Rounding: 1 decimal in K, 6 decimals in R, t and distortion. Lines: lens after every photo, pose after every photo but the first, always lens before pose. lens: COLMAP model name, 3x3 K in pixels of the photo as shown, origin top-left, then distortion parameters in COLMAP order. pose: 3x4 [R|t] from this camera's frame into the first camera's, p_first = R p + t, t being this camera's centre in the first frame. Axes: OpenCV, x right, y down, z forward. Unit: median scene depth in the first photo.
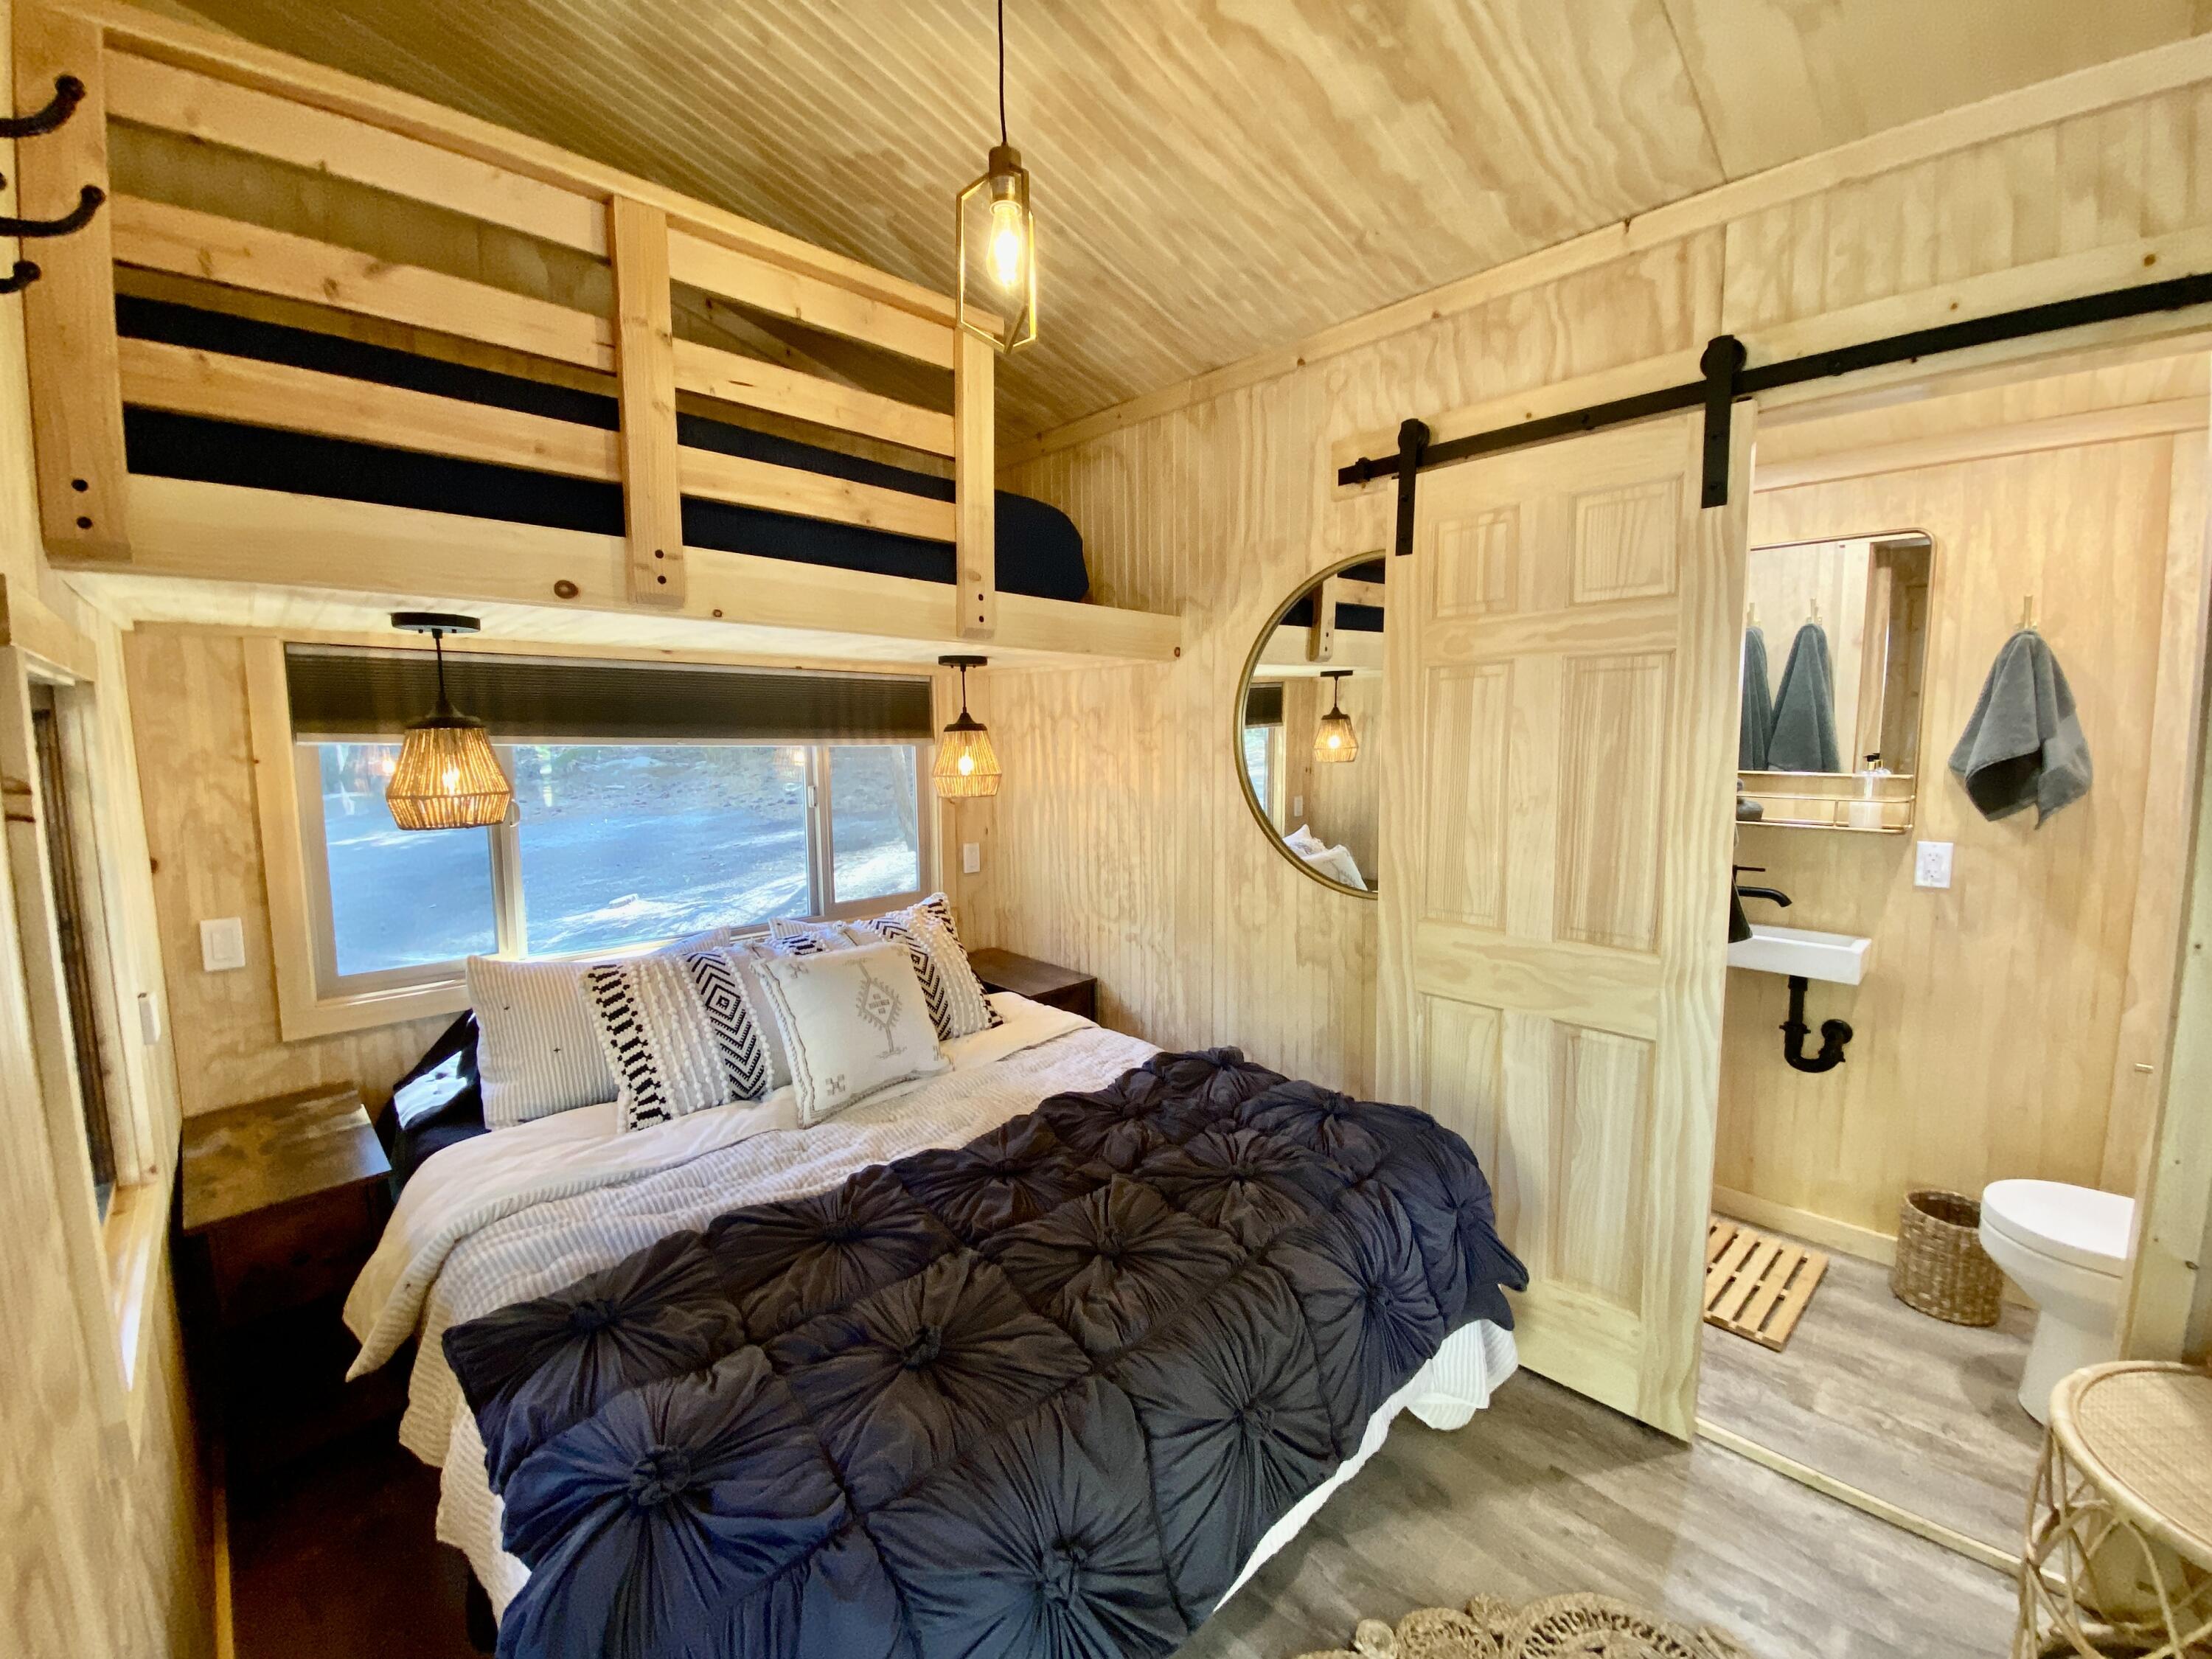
lens RADIAL K [[894.7, 0, 1103.5], [0, 894.7, 828.6], [0, 0, 1]] dist [0.003175, -0.010851]
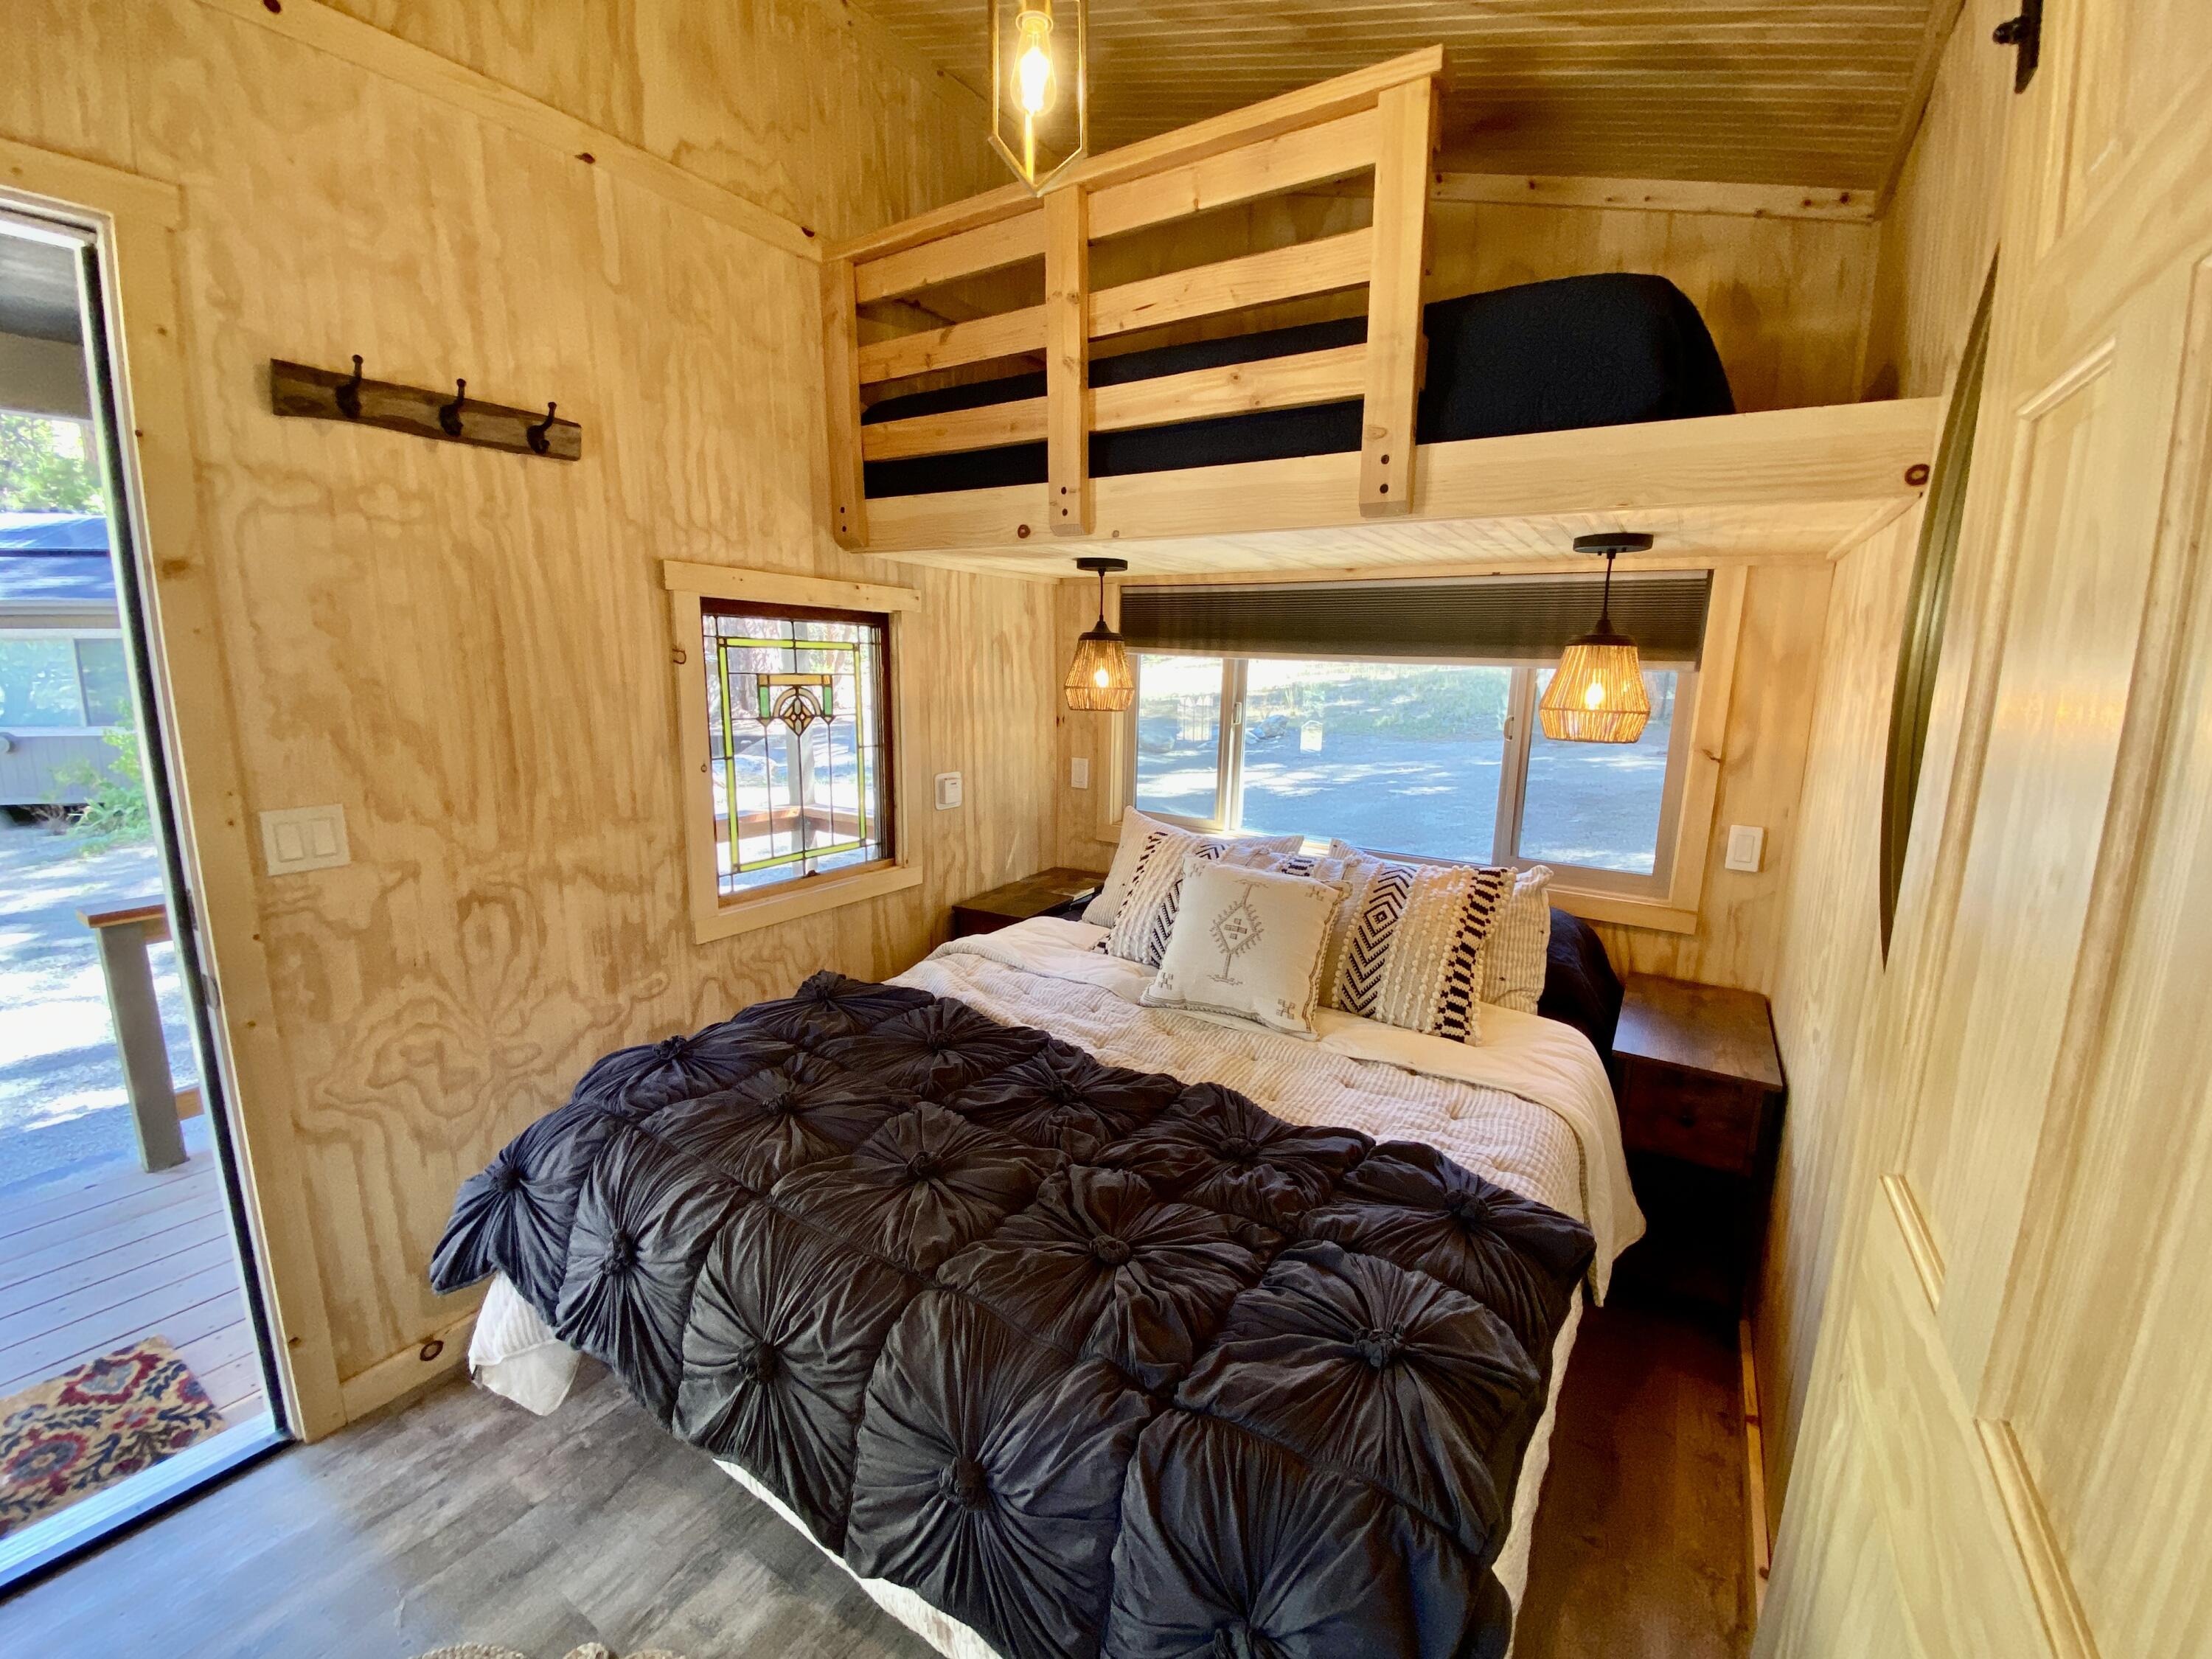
lens RADIAL K [[894.7, 0, 1100.3], [0, 894.7, 844.5], [0, 0, 1]] dist [0.003175, -0.010851]
pose [[0.217151, 0.219841, -0.951060, 0.932399], [-0.124125, 0.972619, 0.196483, -0.100090], [0.968214, 0.075384, 0.238492, 0.946842]]
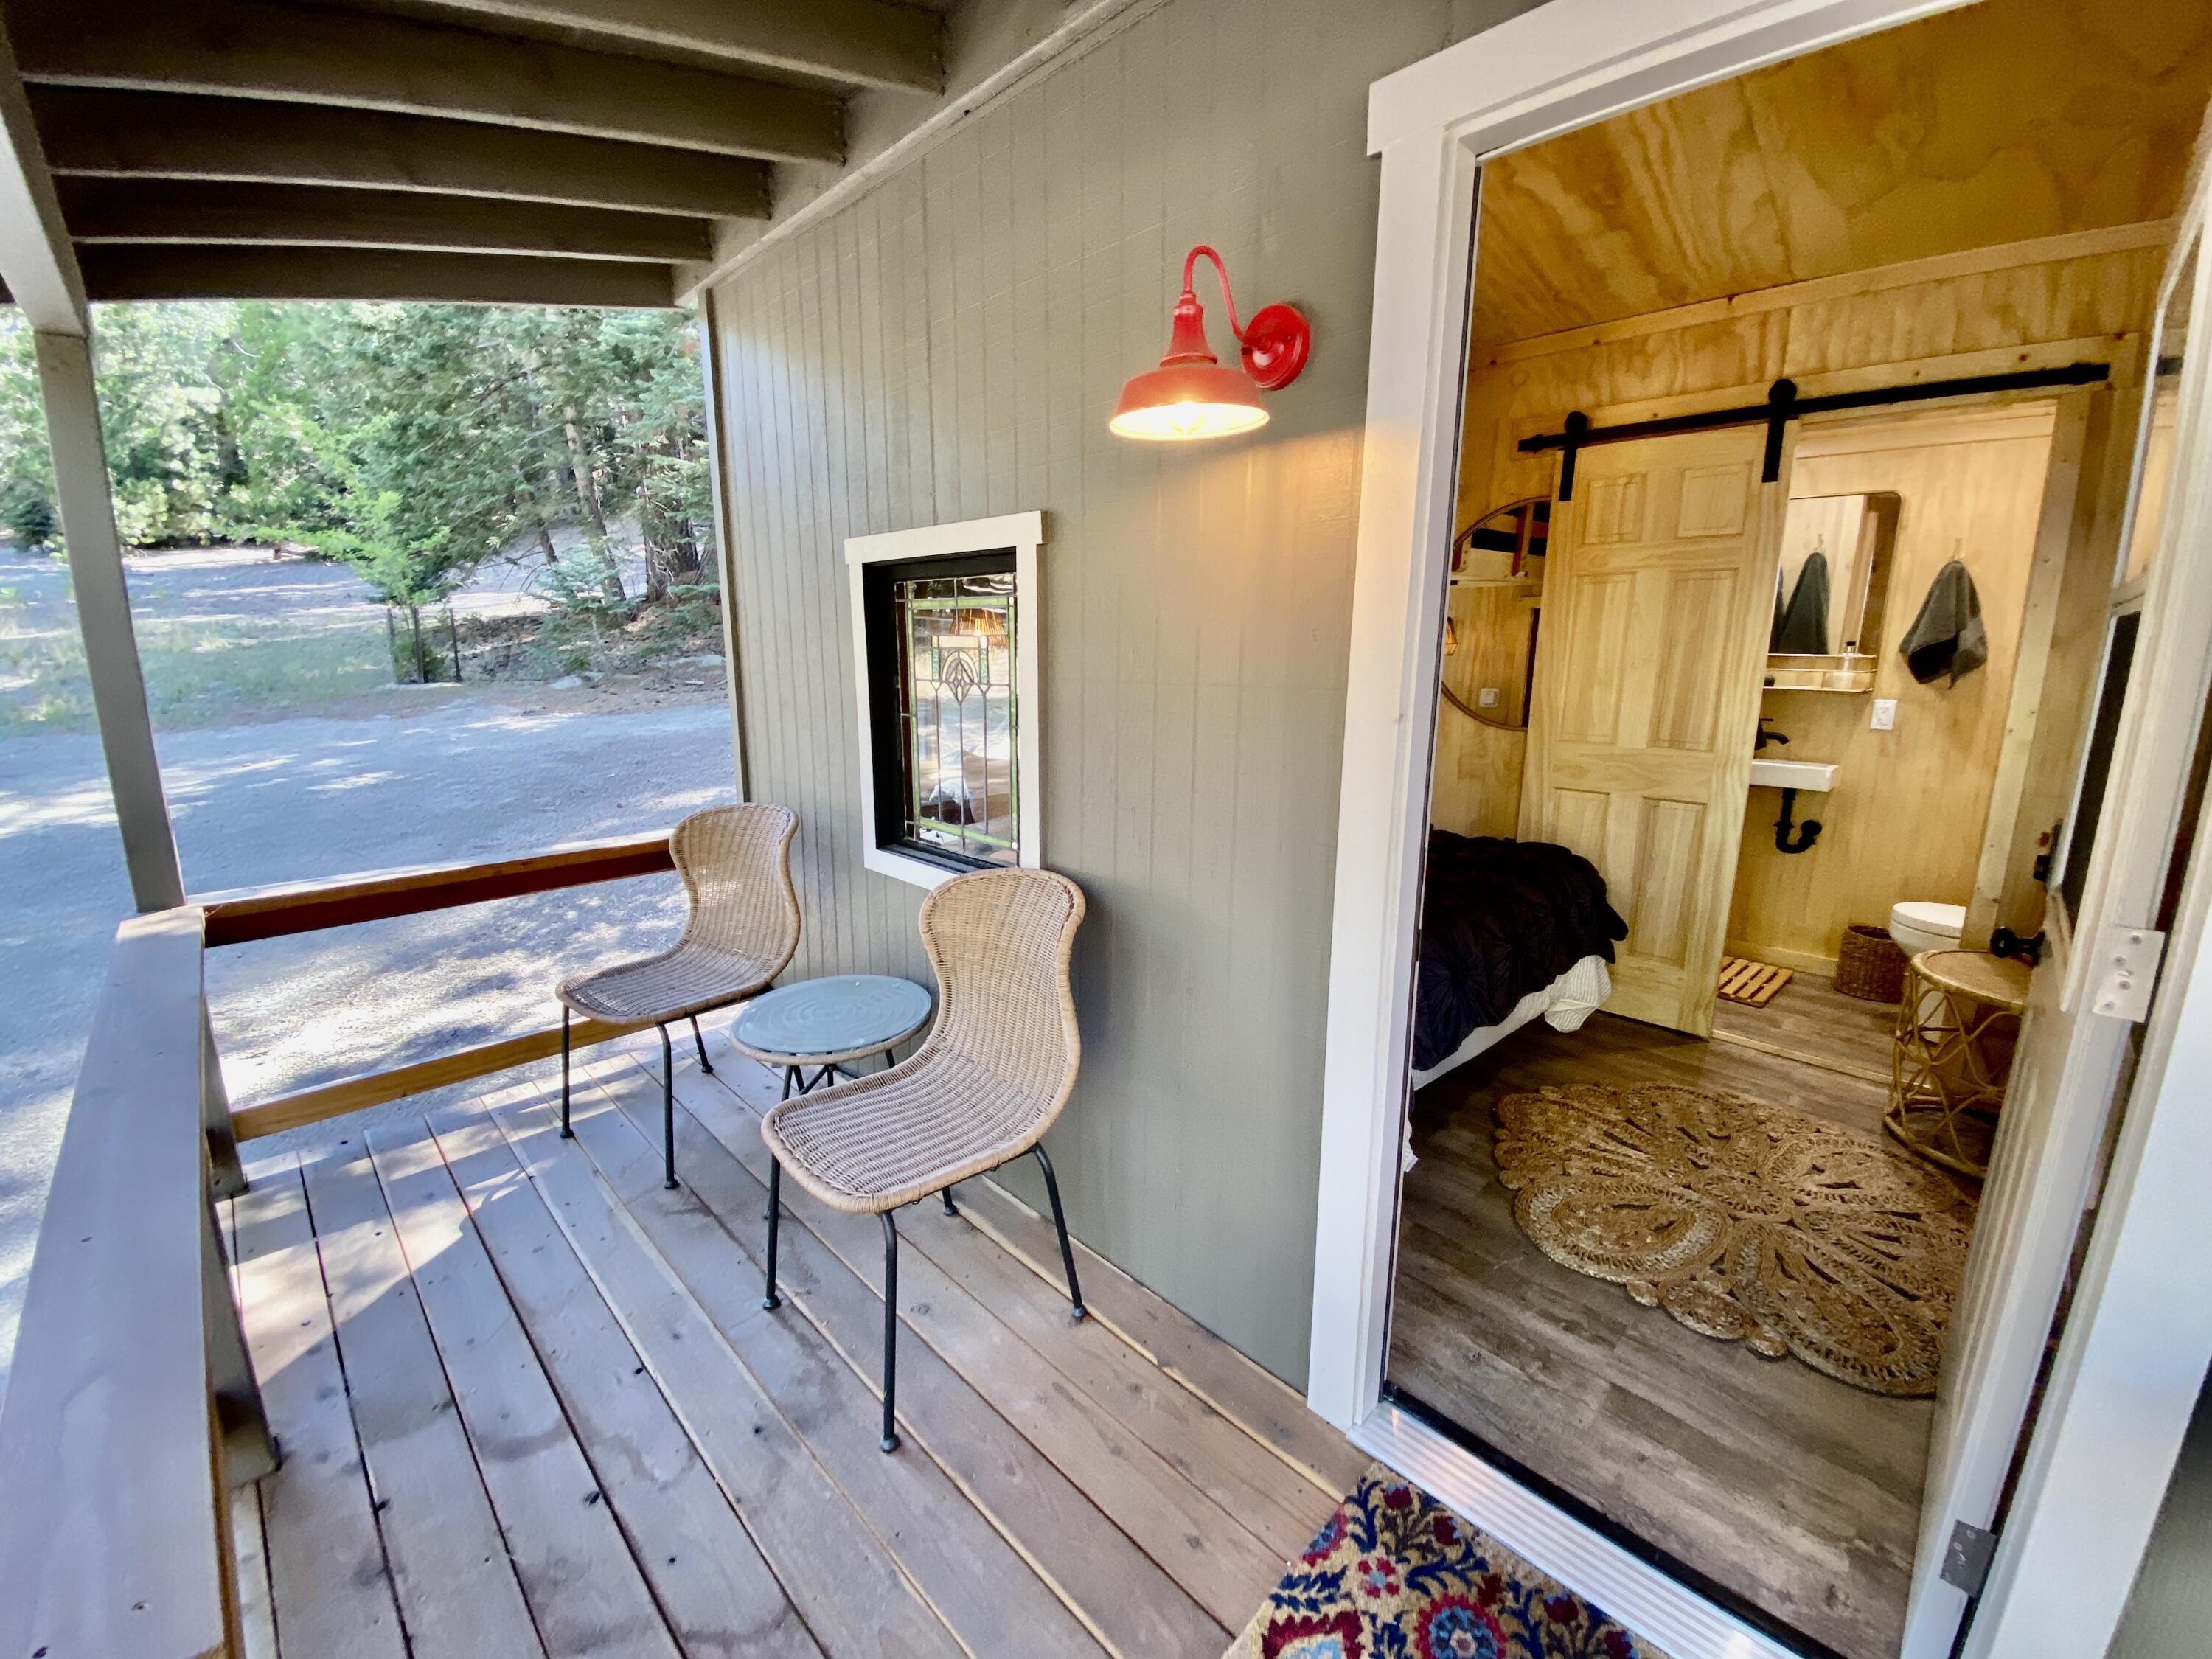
lens RADIAL K [[894.7, 0, 1103.3], [0, 894.7, 825.6], [0, 0, 1]] dist [0.003175, -0.010851]
pose [[0.999754, 0.015777, 0.015611, -0.473244], [-0.017181, 0.995393, 0.094323, 0.118951], [-0.014051, -0.094568, 0.995419, -0.577578]]
